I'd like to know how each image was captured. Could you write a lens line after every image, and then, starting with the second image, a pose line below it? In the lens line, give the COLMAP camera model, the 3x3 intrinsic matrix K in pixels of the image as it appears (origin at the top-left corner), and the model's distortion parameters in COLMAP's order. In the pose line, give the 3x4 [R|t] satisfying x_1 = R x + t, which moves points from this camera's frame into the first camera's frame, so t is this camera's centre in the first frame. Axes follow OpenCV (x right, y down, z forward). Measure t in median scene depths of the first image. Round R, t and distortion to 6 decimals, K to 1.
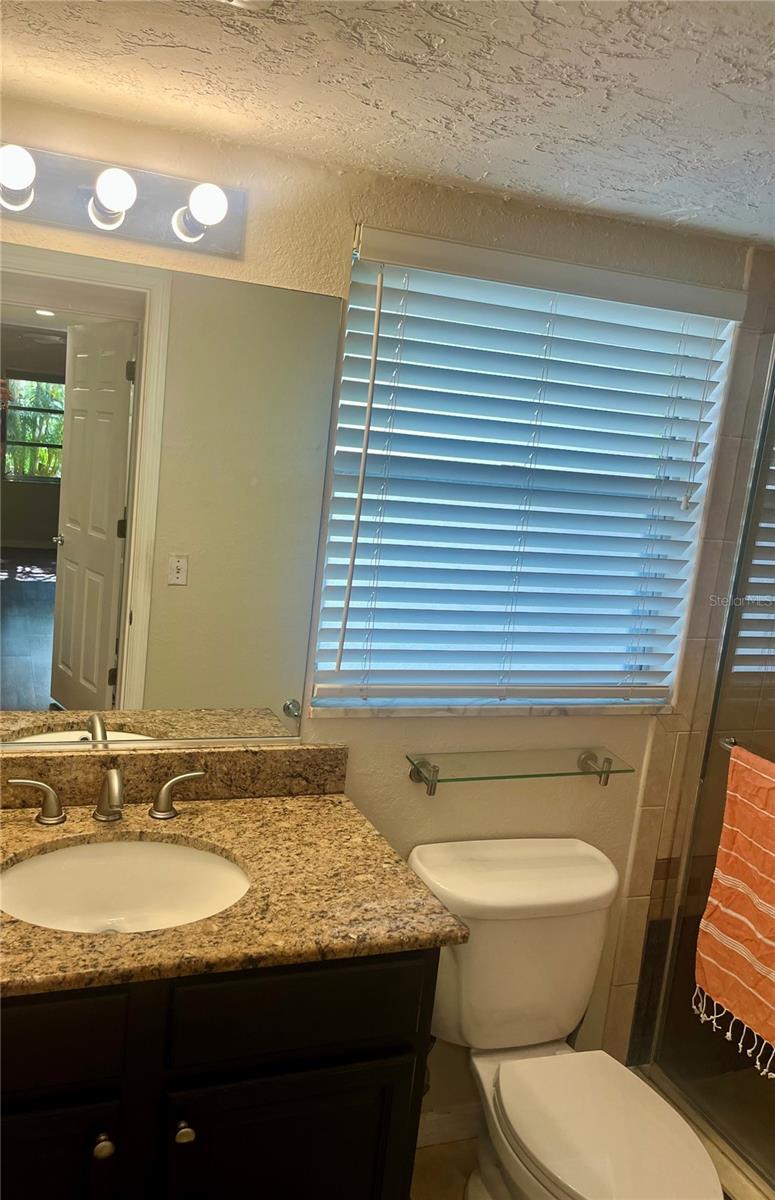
lens RADIAL K [[996.8, 0, 383.2], [0, 996.8, 601.1], [0, 0, 1]] dist [0.010867, -0.002343]
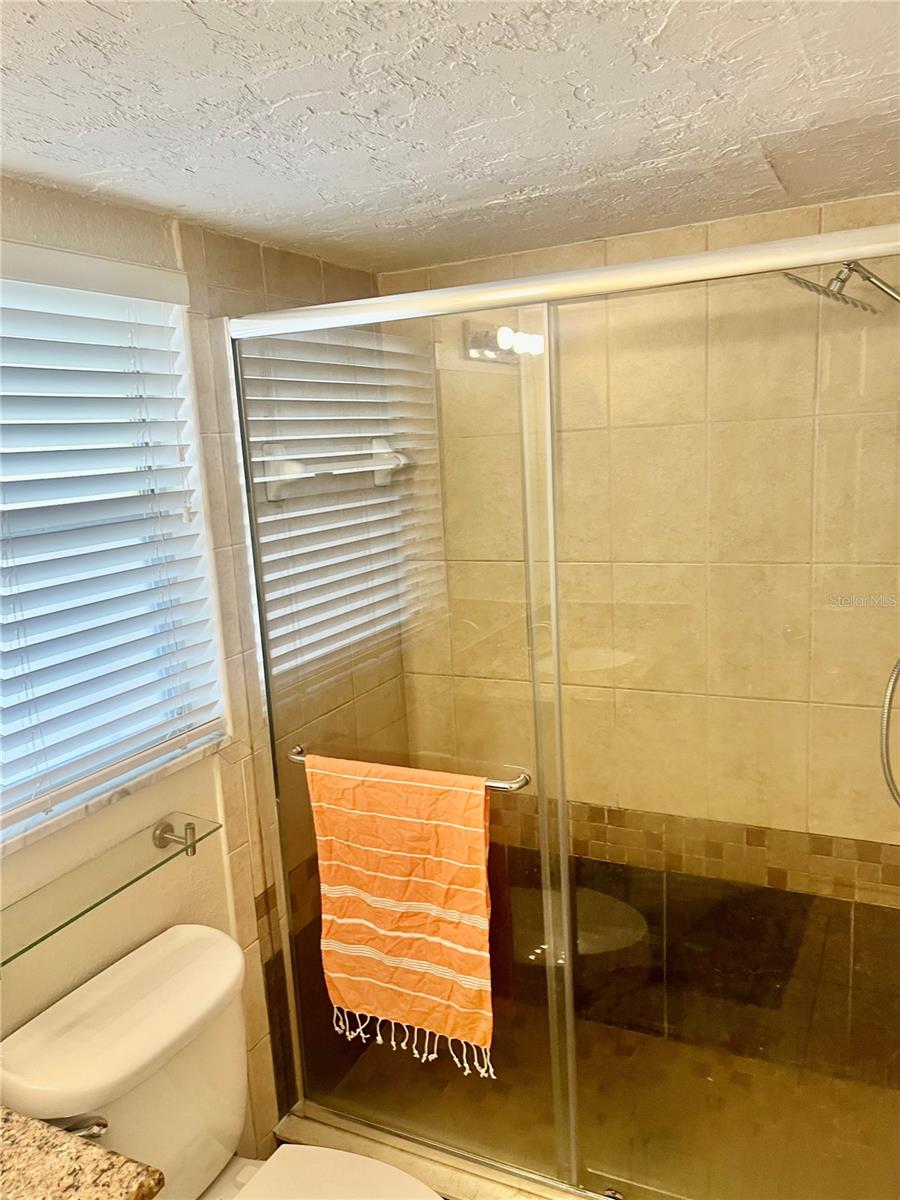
lens RADIAL K [[893.5, 0, 455.8], [0, 893.5, 599.6], [0, 0, 1]] dist [0.031014, -0.039430]
pose [[0.725370, -0.252788, 0.640262, -0.054066], [0.218513, 0.966581, 0.134067, -0.082608], [-0.652756, 0.042657, 0.756367, 0.253355]]
